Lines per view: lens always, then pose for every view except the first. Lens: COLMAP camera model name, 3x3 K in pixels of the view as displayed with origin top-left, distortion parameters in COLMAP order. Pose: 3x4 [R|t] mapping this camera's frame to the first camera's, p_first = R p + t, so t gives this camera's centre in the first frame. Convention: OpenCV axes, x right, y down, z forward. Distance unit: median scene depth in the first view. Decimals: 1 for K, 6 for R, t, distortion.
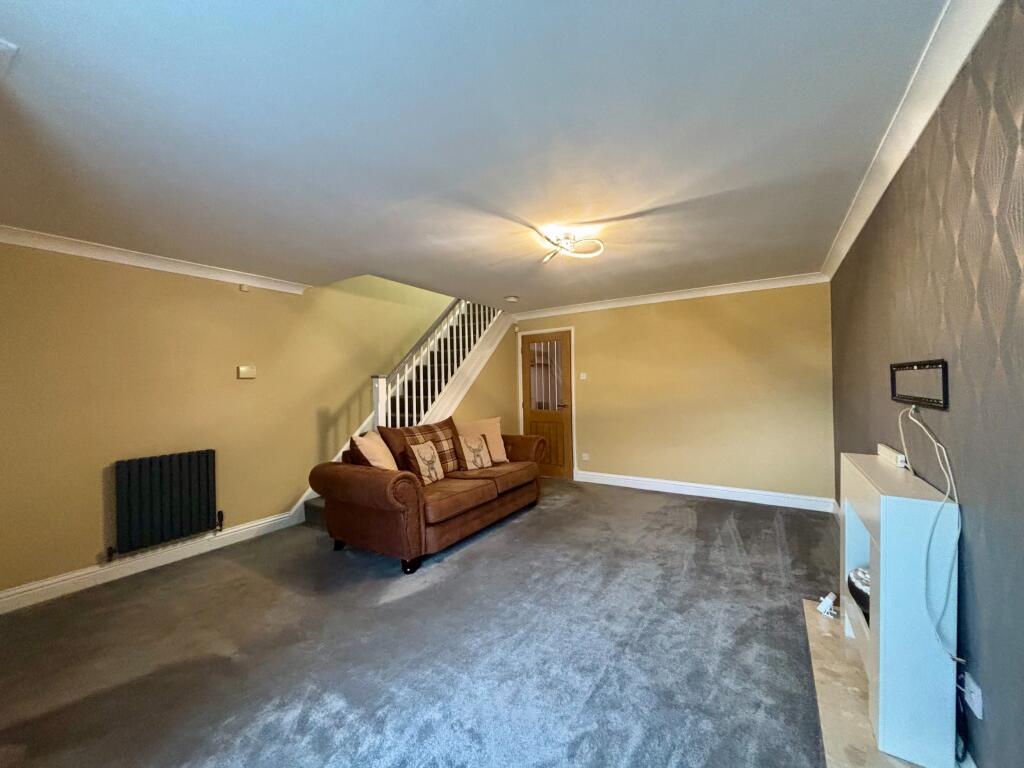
lens RADIAL K [[411.7, 0, 507.1], [0, 411.7, 383.5], [0, 0, 1]] dist [0.002703, 0.000131]
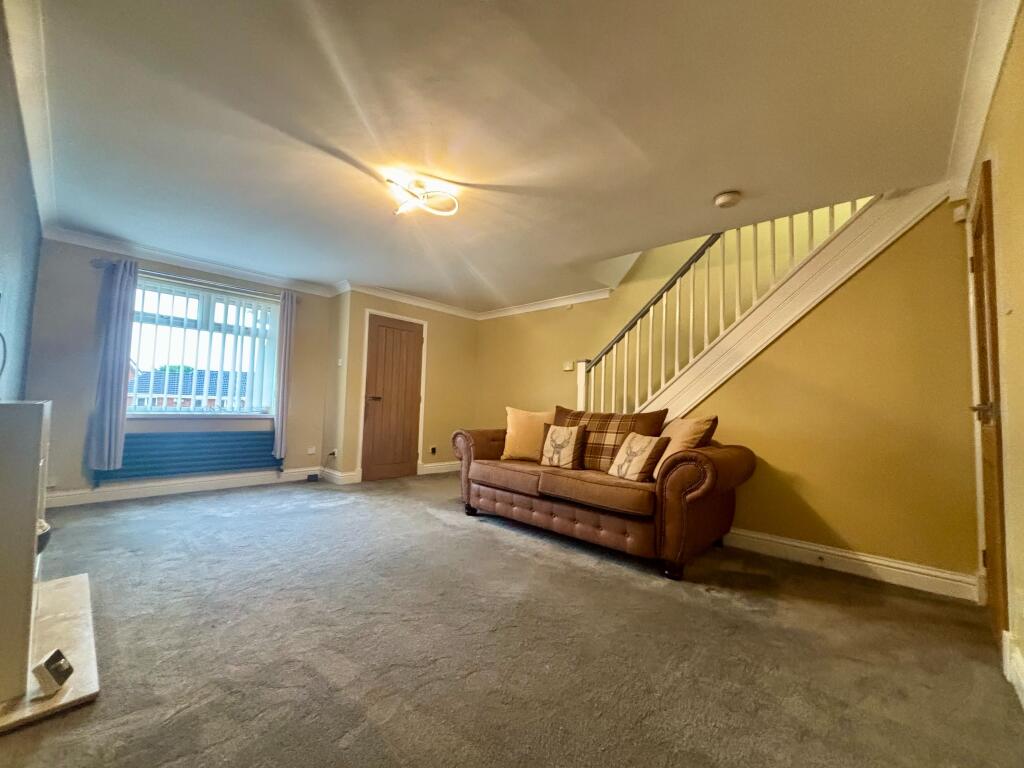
lens RADIAL K [[411.7, 0, 507.1], [0, 411.7, 381.8], [0, 0, 1]] dist [0.002703, 0.000131]
pose [[-0.195690, -0.045030, -0.979631, 0.764804], [-0.029005, 0.998774, -0.040116, 0.086497], [0.980237, 0.020564, -0.196756, 1.066596]]
